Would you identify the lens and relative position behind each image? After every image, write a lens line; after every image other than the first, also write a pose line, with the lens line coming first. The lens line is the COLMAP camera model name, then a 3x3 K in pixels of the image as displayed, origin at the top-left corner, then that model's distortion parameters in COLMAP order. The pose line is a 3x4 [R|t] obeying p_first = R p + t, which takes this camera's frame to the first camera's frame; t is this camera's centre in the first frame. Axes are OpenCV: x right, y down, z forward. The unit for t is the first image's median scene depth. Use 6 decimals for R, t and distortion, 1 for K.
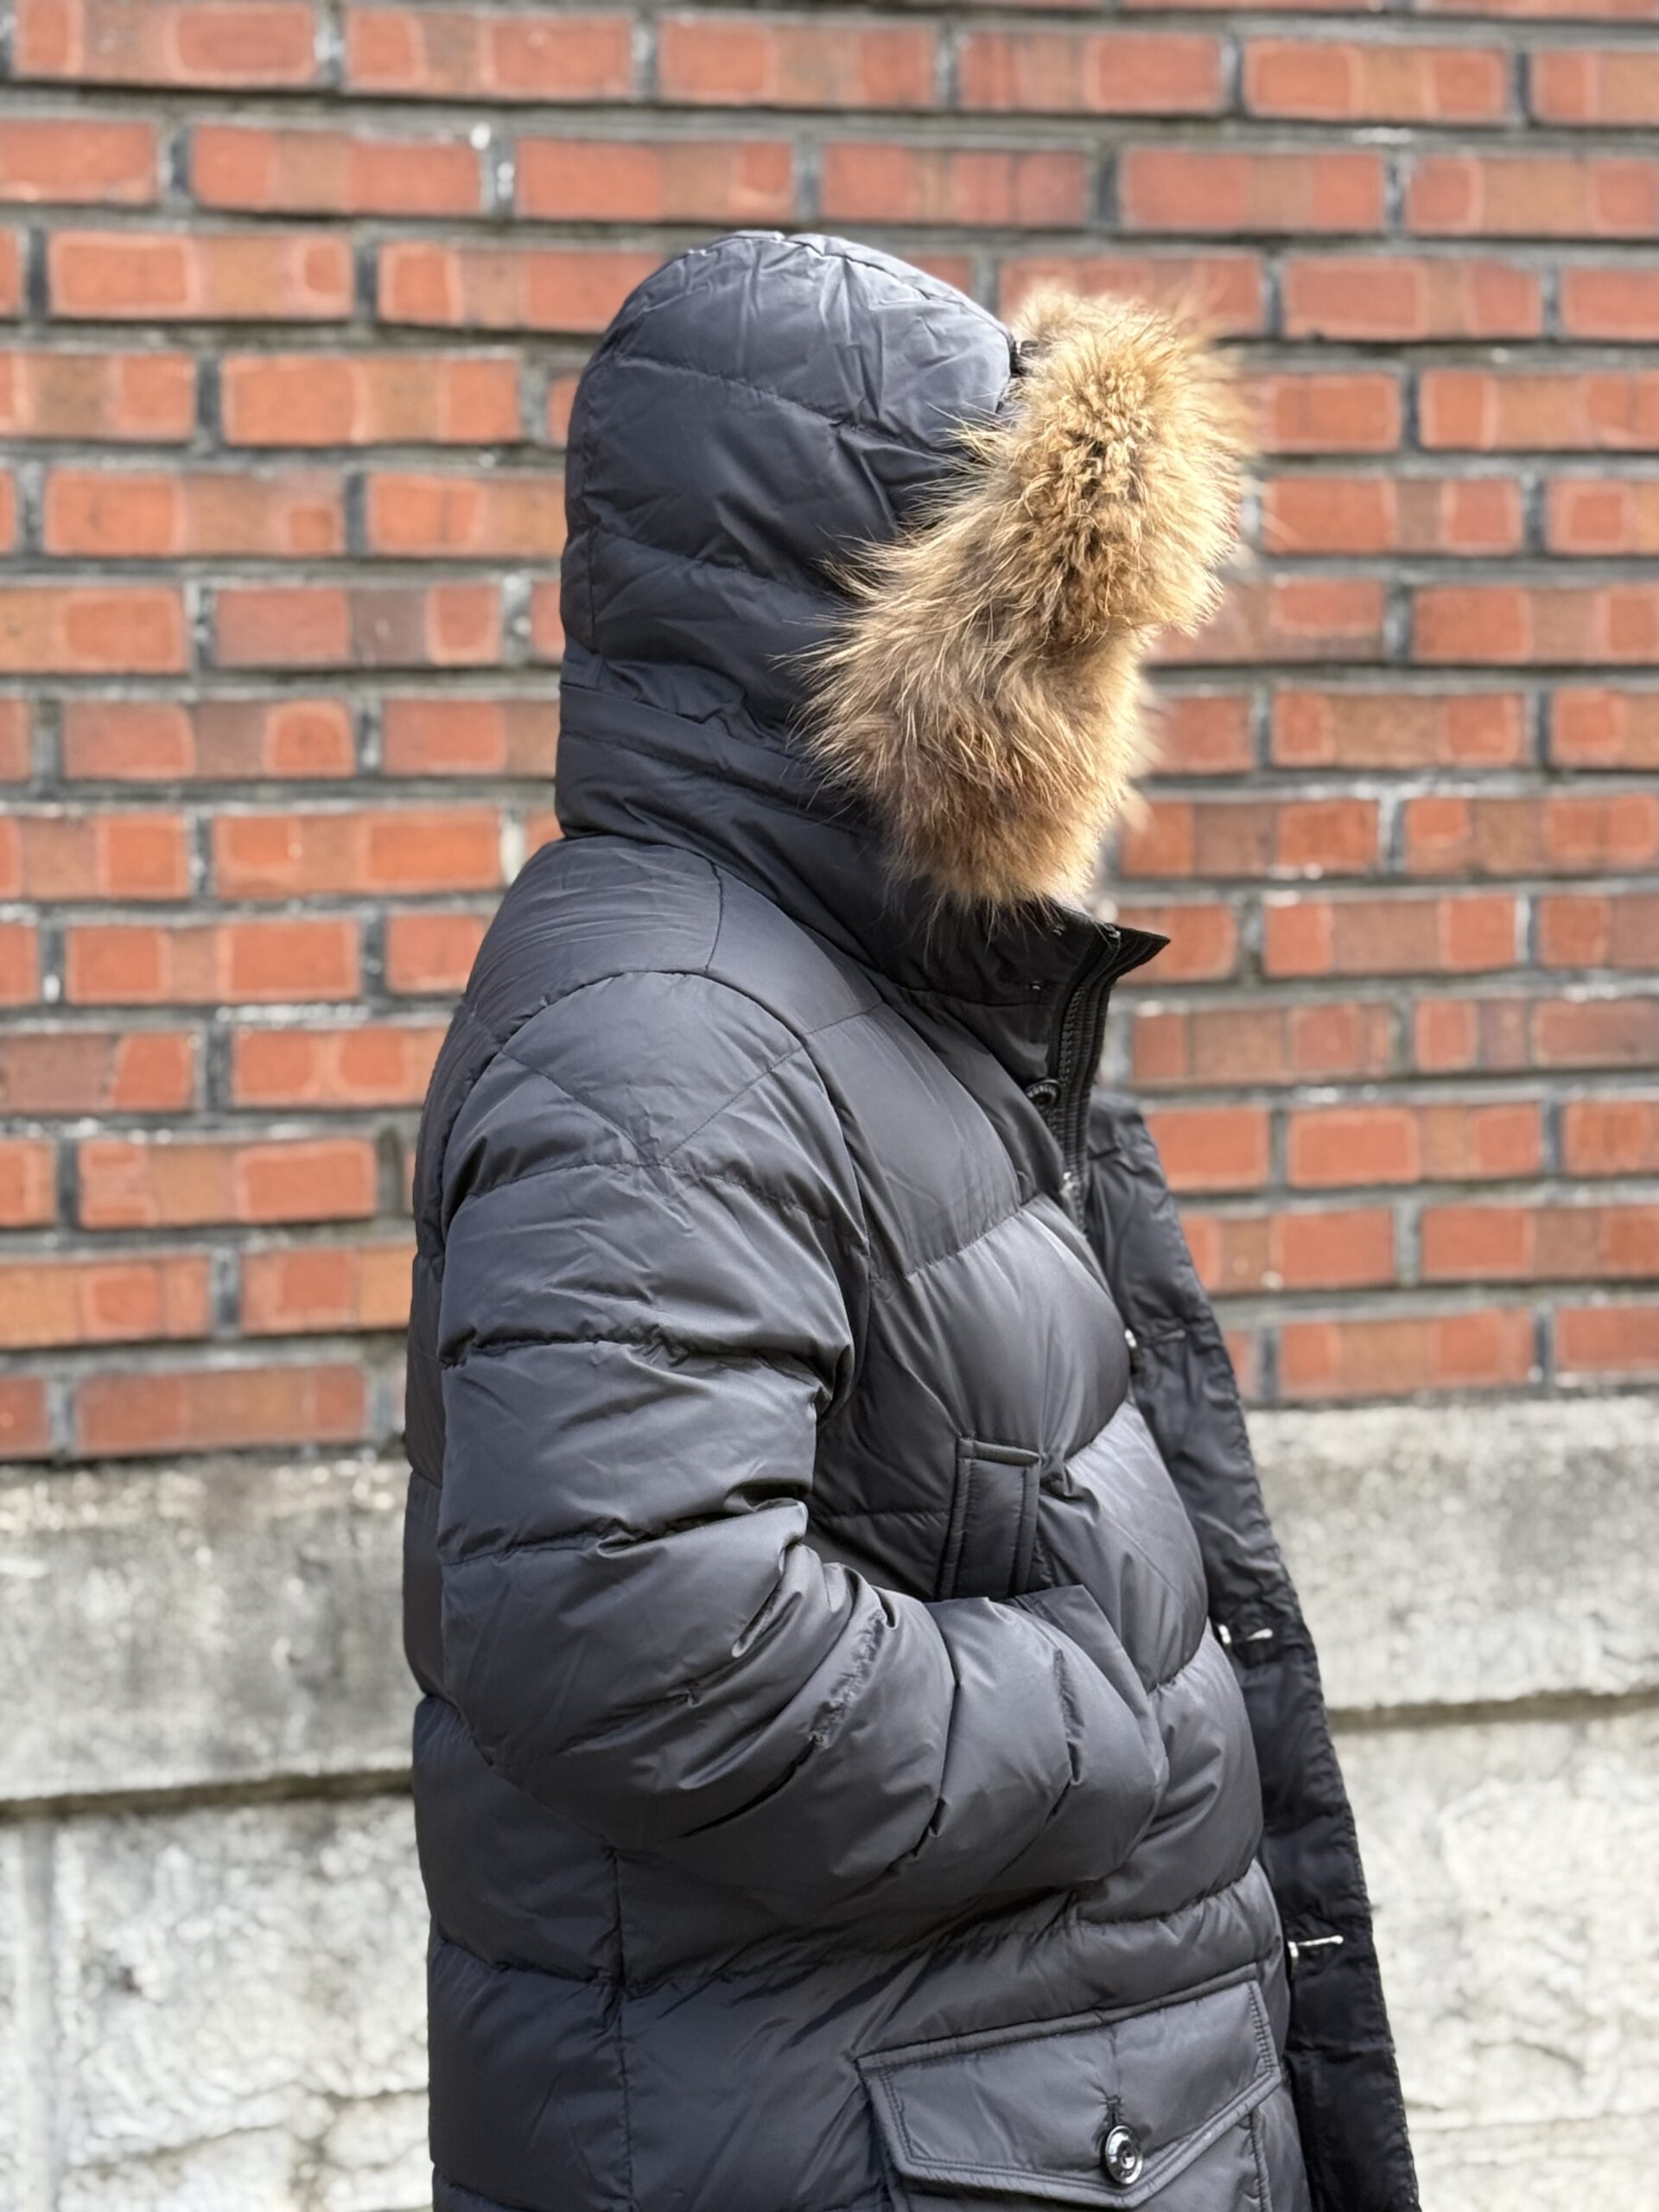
lens RADIAL K [[4432.7, 0, 832.6], [0, 4432.7, 1117.7], [0, 0, 1]] dist [0.129466, 0.000000]
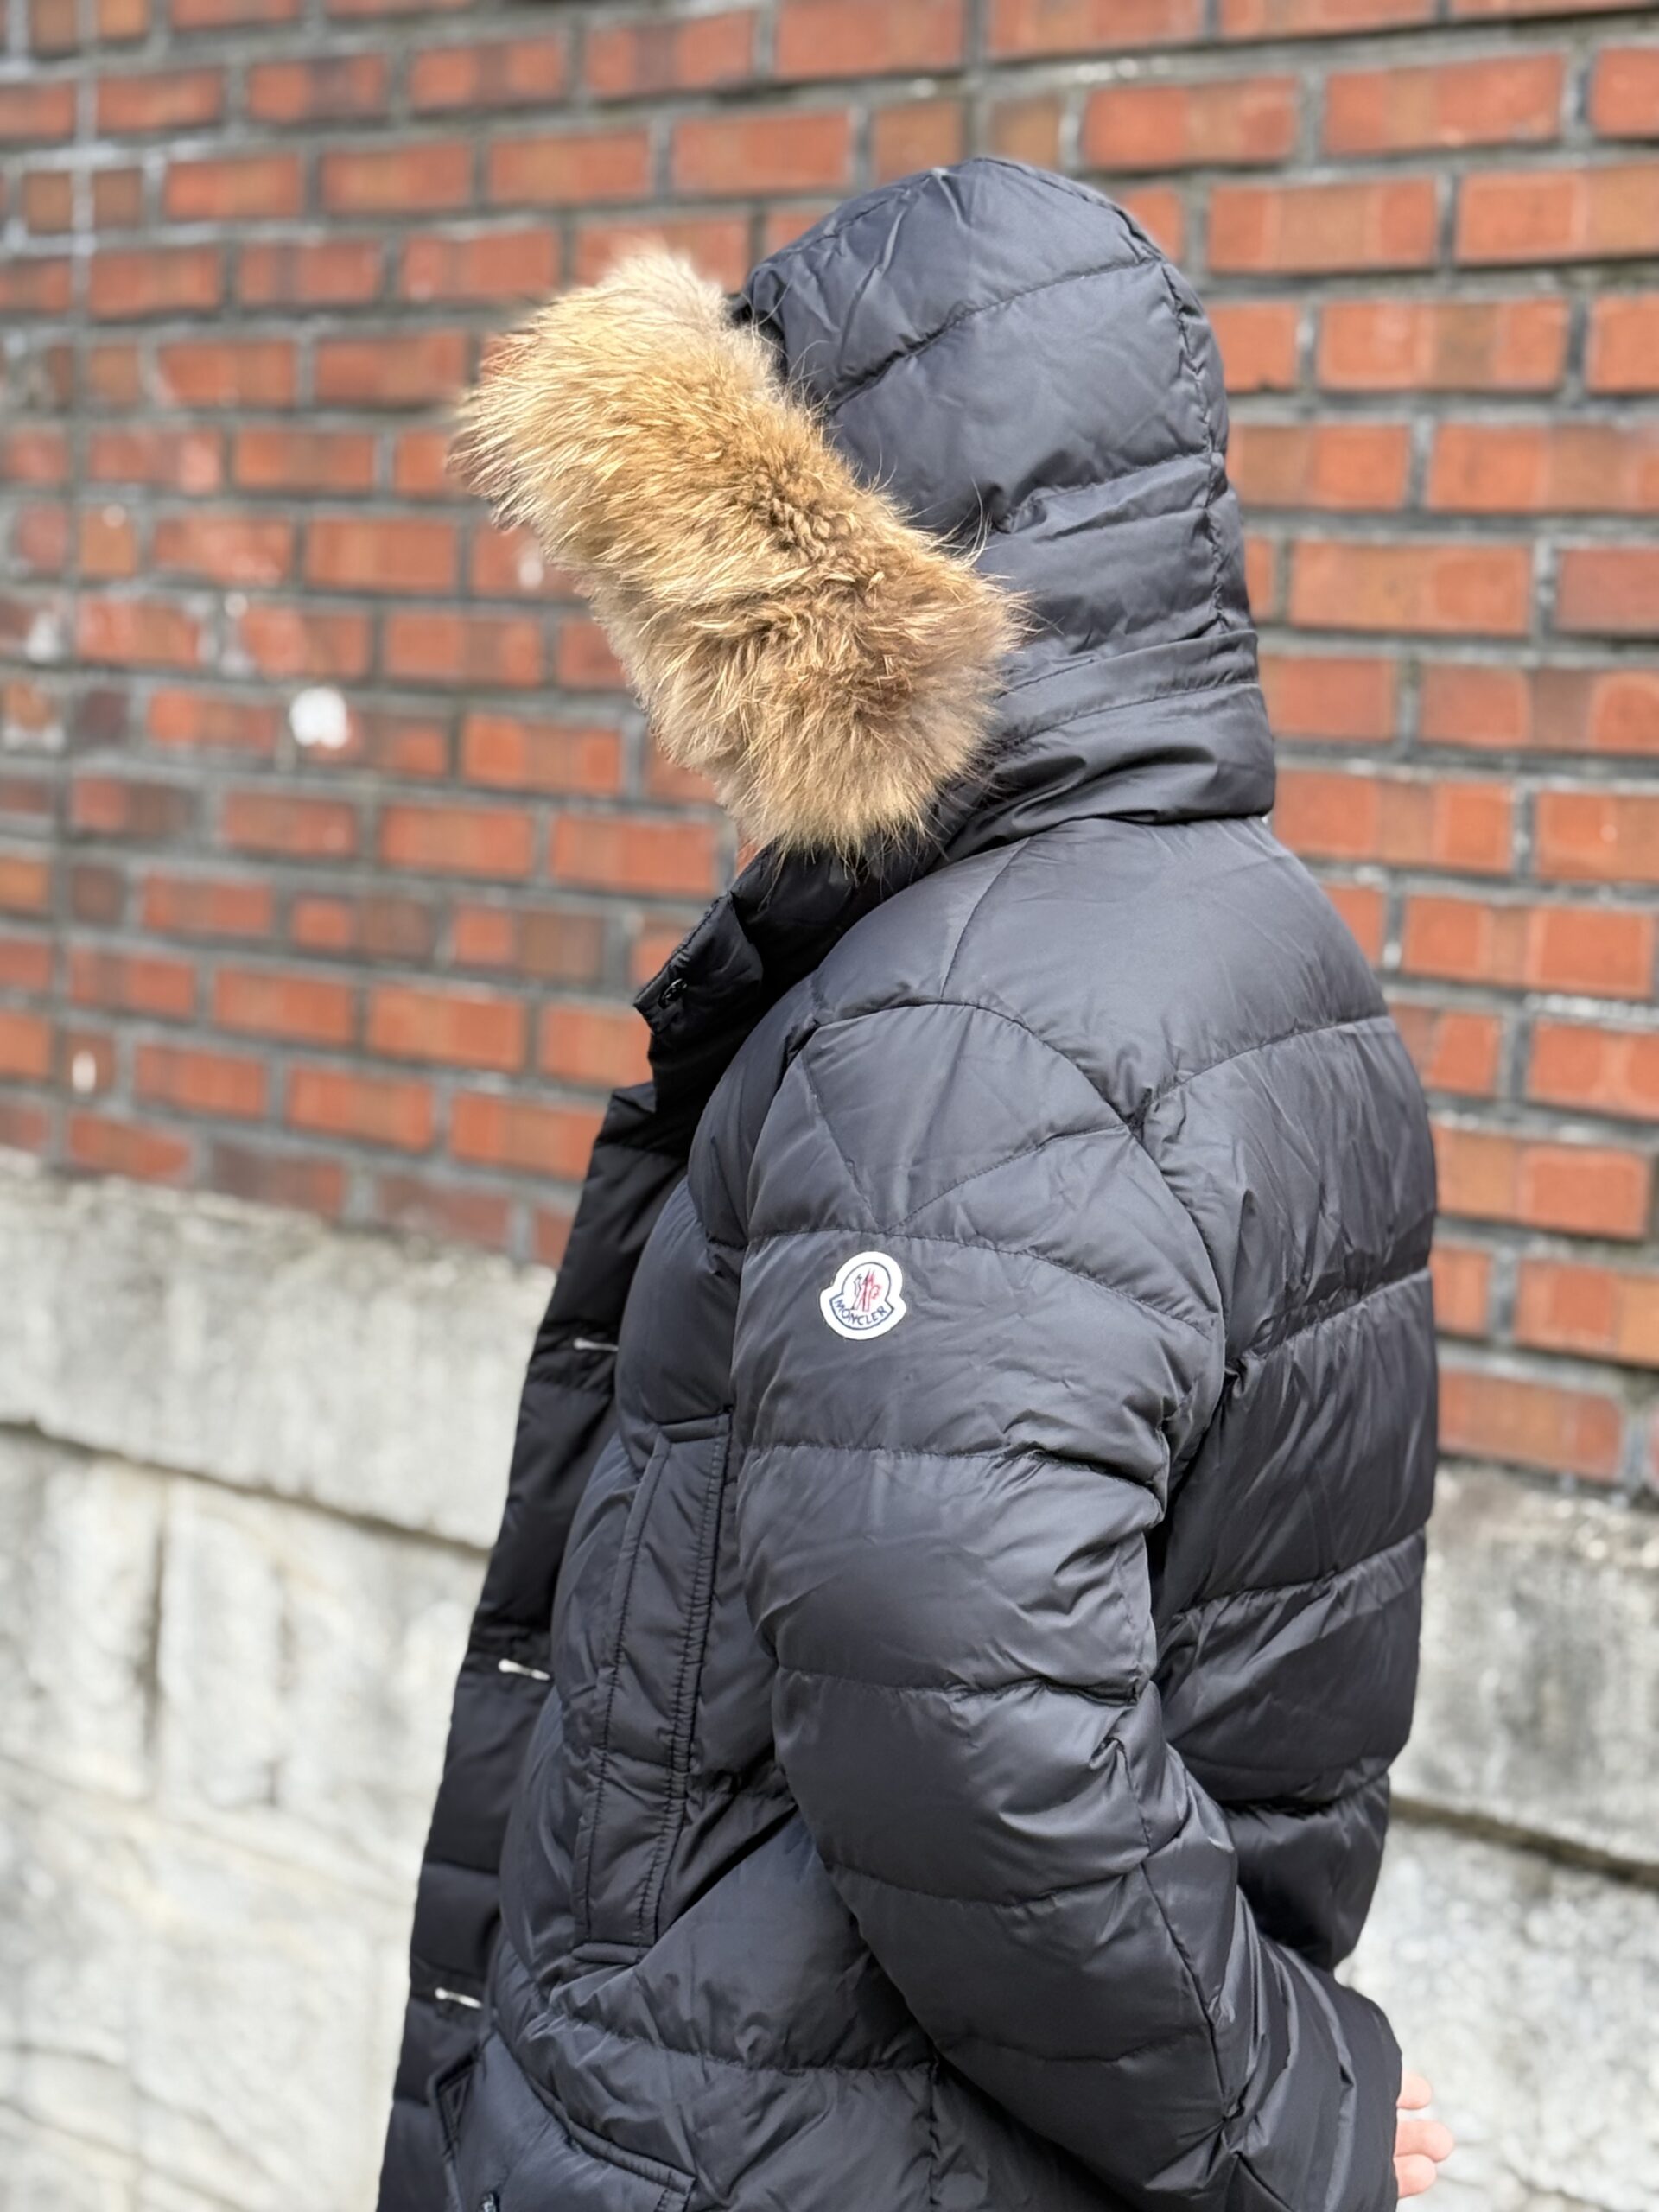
lens RADIAL K [[4432.7, 0, 831.7], [0, 4432.7, 1092.3], [0, 0, 1]] dist [0.129466, 0.000000]
pose [[0.514879, 0.120917, -0.848692, 0.581926], [-0.119662, 0.990448, 0.068518, -0.050520], [0.848870, 0.066278, 0.524430, 0.381286]]
